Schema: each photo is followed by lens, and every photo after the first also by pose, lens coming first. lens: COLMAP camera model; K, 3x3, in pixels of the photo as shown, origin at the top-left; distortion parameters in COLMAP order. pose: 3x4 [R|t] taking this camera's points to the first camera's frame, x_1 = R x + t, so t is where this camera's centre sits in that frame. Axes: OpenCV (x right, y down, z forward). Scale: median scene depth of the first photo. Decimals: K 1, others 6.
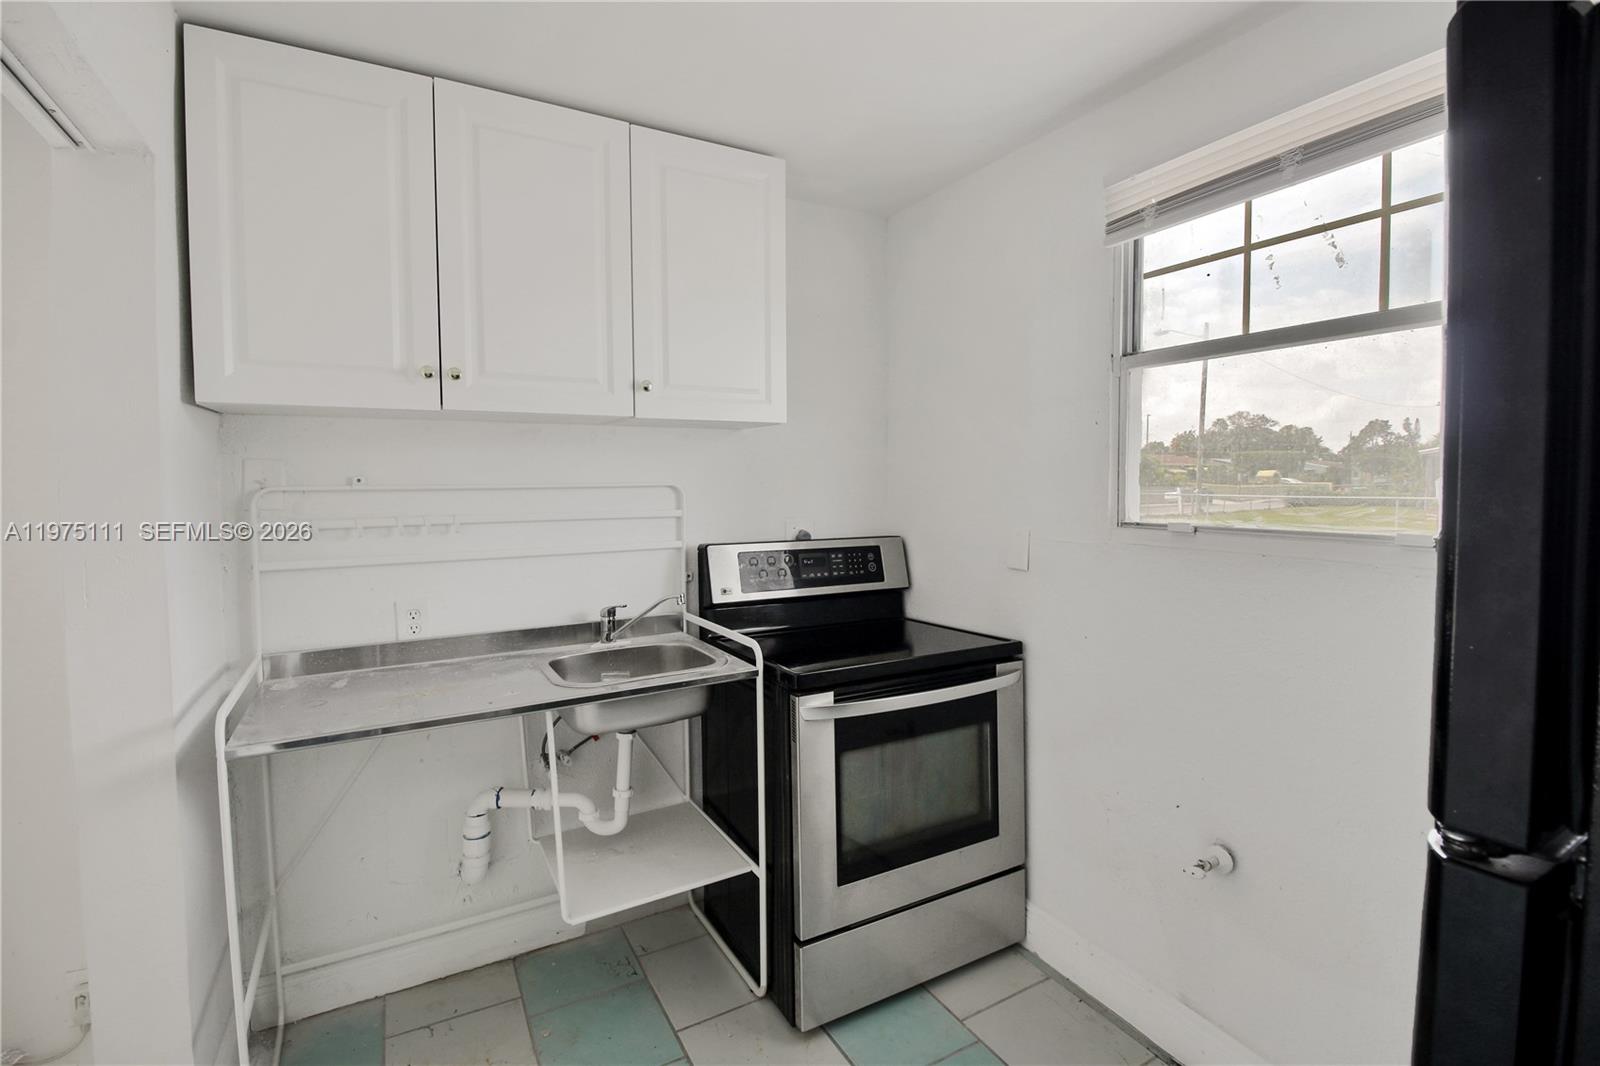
lens RADIAL K [[729.4, 0, 788.4], [0, 729.4, 523.7], [0, 0, 1]] dist [0.001599, -0.012436]
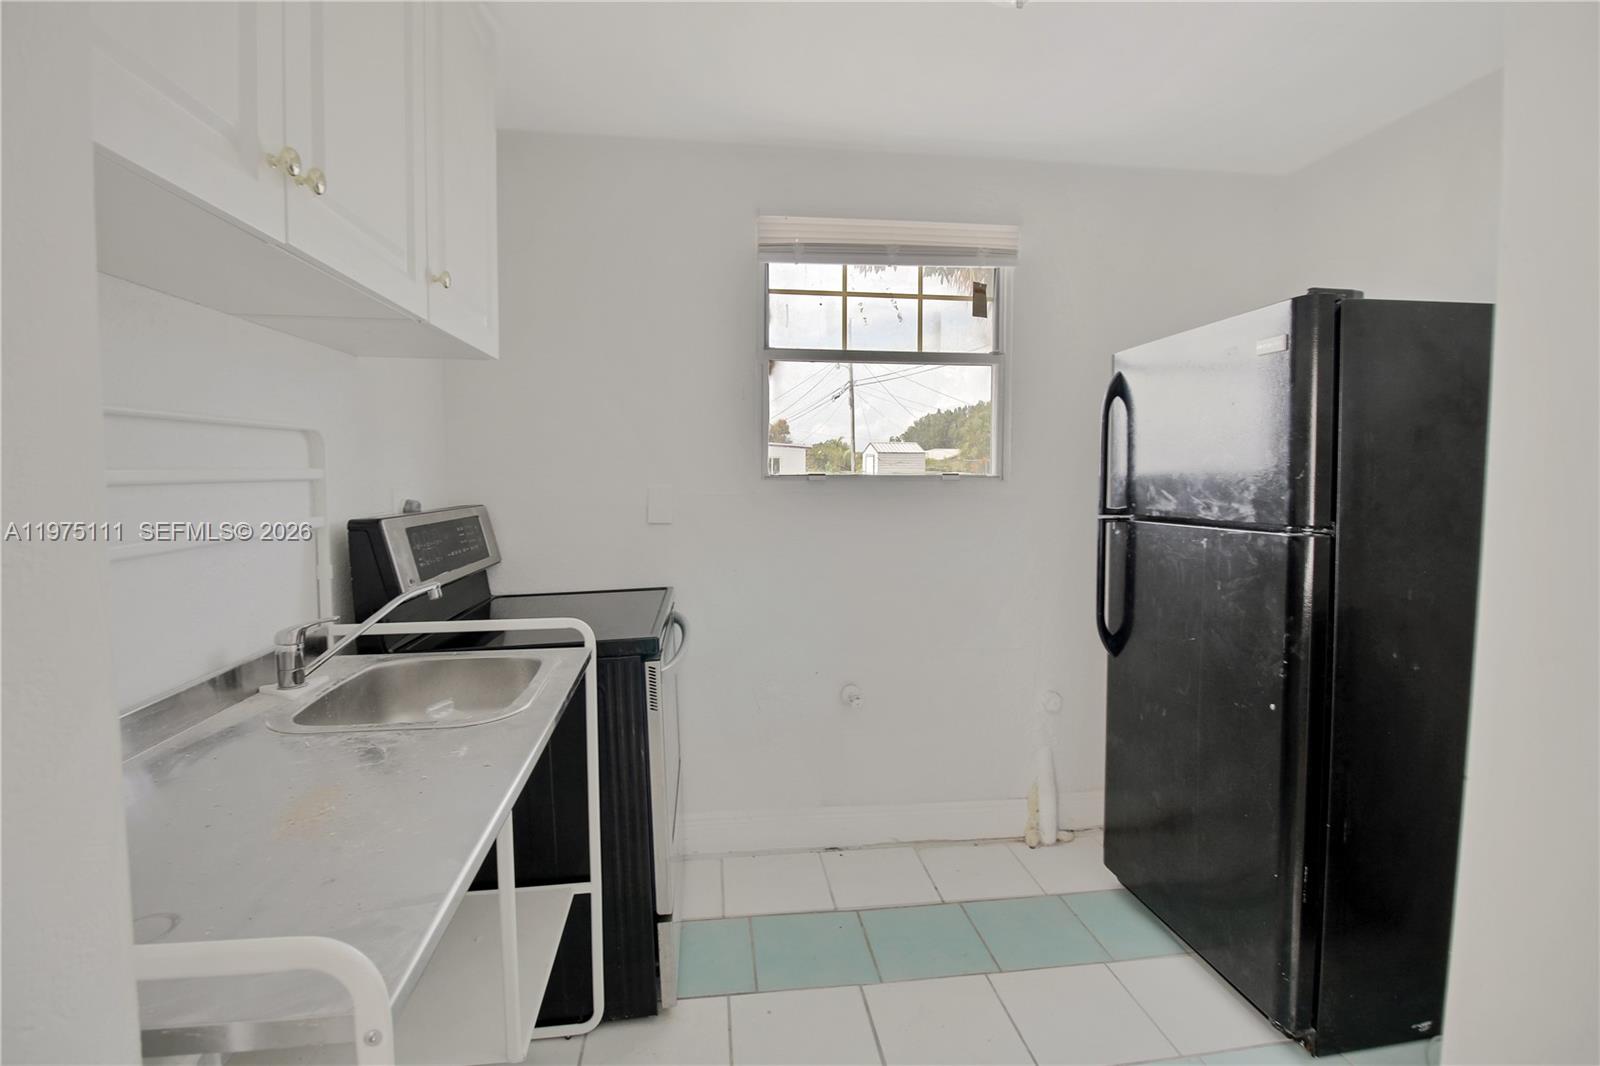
lens RADIAL K [[729.4, 0, 791.0], [0, 729.4, 524.7], [0, 0, 1]] dist [0.001599, -0.012436]
pose [[0.362786, -0.057406, 0.930103, -0.788184], [0.057702, 0.997569, 0.039063, 0.039054], [-0.930084, 0.039497, 0.365217, 0.499264]]
